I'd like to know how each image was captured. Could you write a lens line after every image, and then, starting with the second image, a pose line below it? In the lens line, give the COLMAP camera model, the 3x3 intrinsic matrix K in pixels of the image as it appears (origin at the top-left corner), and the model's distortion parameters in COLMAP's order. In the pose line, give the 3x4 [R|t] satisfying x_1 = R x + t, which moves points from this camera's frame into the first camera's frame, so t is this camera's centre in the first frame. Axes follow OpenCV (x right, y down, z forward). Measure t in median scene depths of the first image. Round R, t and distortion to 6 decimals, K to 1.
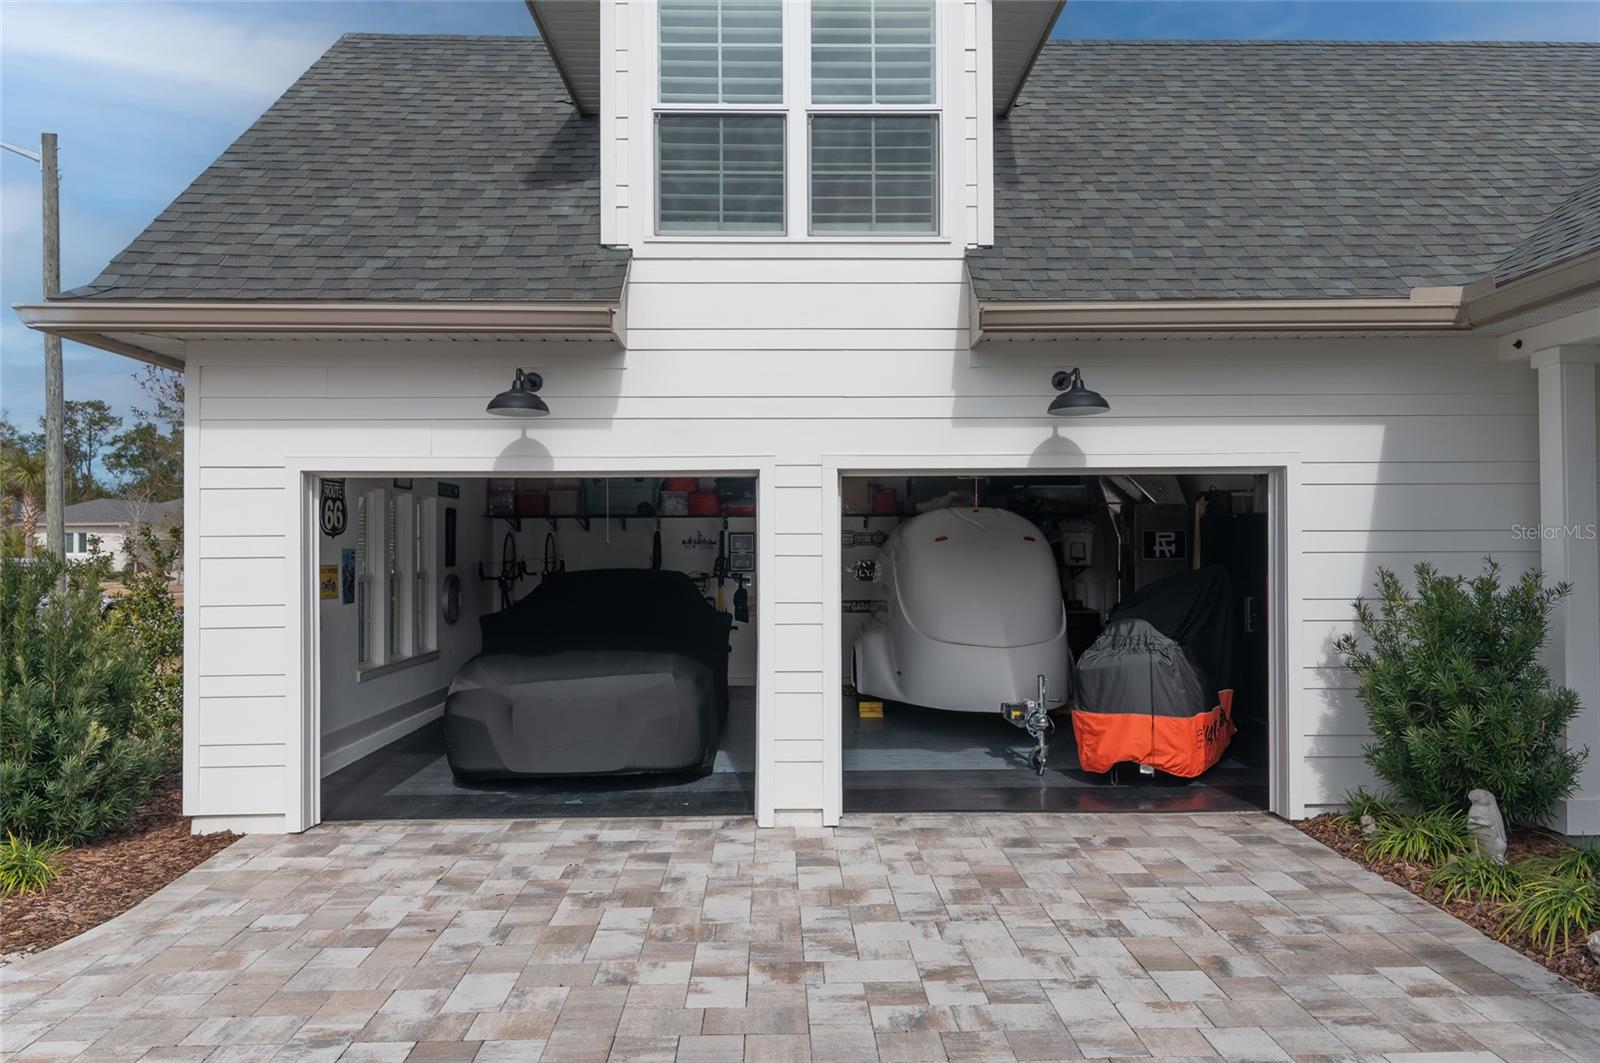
lens RADIAL K [[1147.7, 0, 800.0], [0, 1147.7, 531.5], [0, 0, 1]] dist [0.002509, 0.000794]
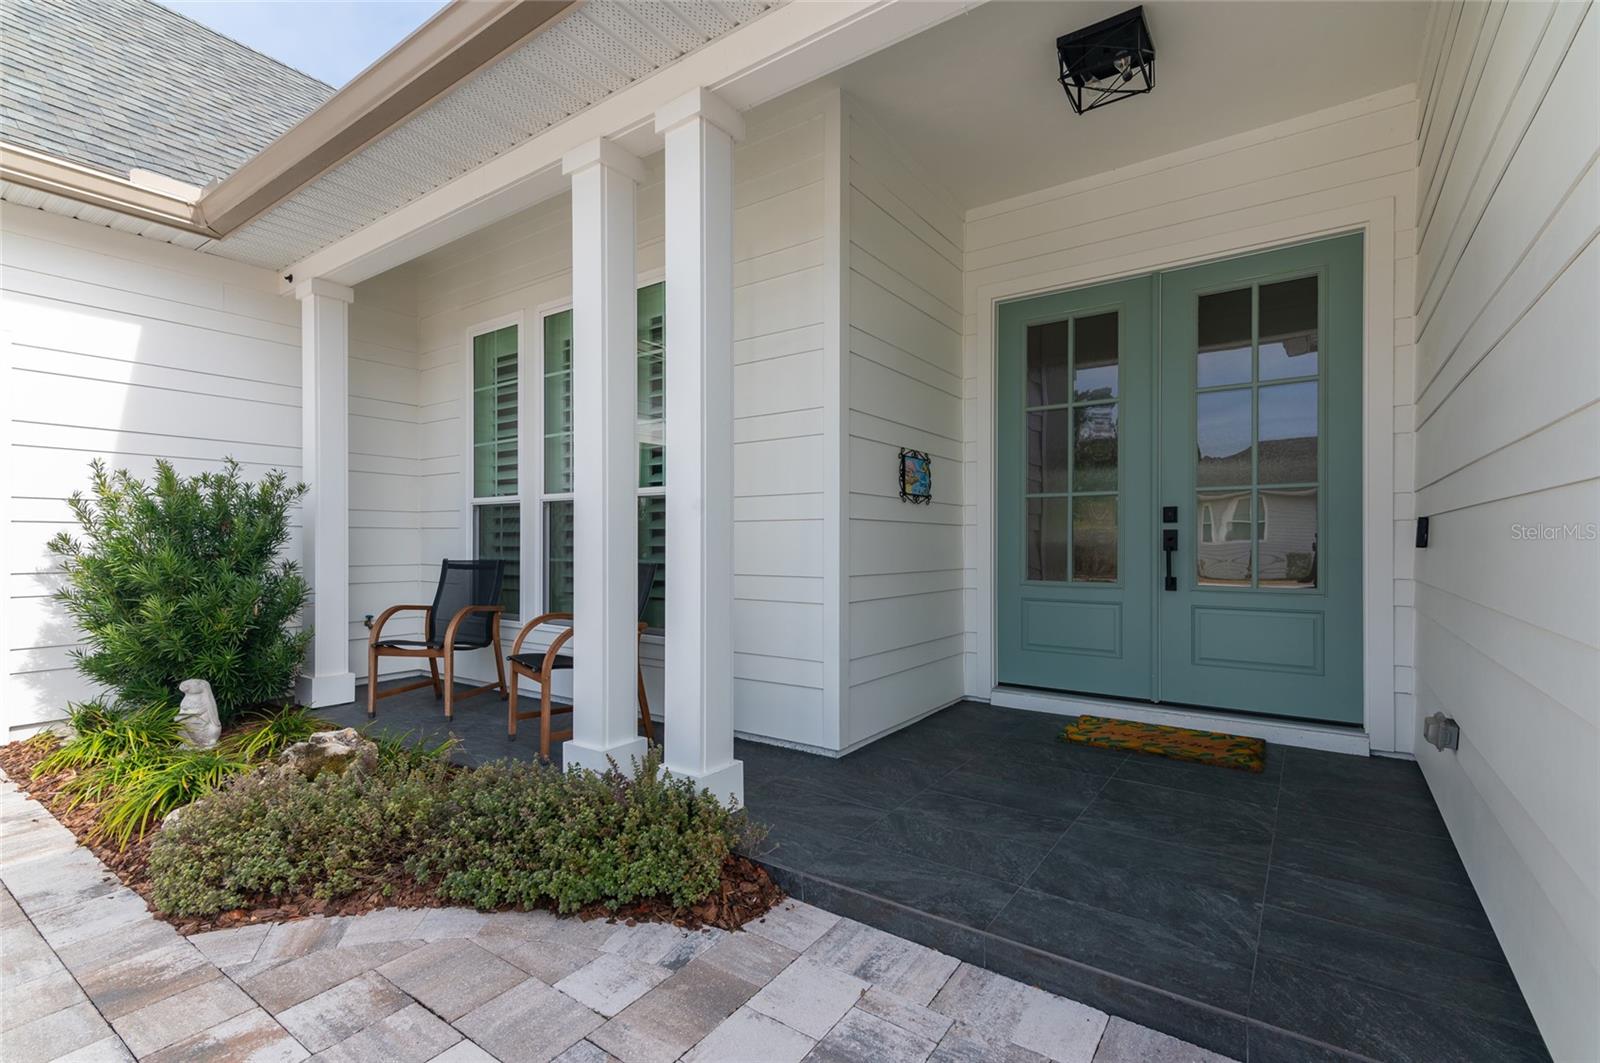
lens RADIAL K [[718.5, 0, 805.2], [0, 718.5, 540.9], [0, 0, 1]] dist [0.017817, -0.003715]
pose [[0.595410, 0.009127, 0.803370, 0.395524], [-0.016062, 0.999871, 0.000545, 0.093509], [-0.803262, -0.013229, 0.595480, 0.189006]]
